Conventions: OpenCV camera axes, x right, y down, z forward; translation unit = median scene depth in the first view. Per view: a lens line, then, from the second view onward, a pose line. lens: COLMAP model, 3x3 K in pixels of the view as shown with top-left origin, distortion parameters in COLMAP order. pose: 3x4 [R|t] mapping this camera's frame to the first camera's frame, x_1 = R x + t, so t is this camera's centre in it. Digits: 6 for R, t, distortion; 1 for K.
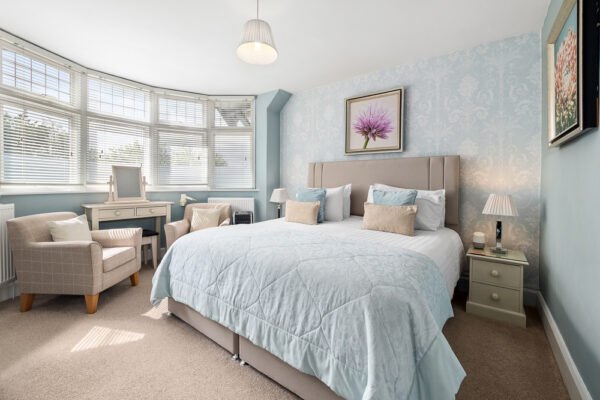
lens RADIAL K [[248.5, 0, 298.4], [0, 248.5, 186.5], [0, 0, 1]] dist [-0.013649, 0.002085]
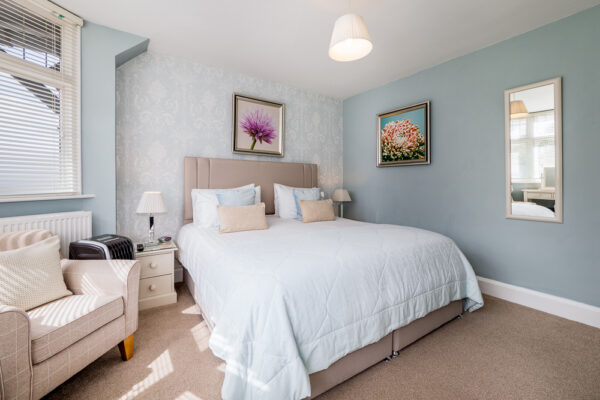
lens RADIAL K [[248.5, 0, 298.9], [0, 248.5, 182.9], [0, 0, 1]] dist [-0.013649, 0.002085]
pose [[0.343601, 0.000167, 0.939116, -0.622521], [0.012451, 0.999911, -0.004734, -0.007735], [-0.939033, 0.013319, 0.343568, 0.467837]]
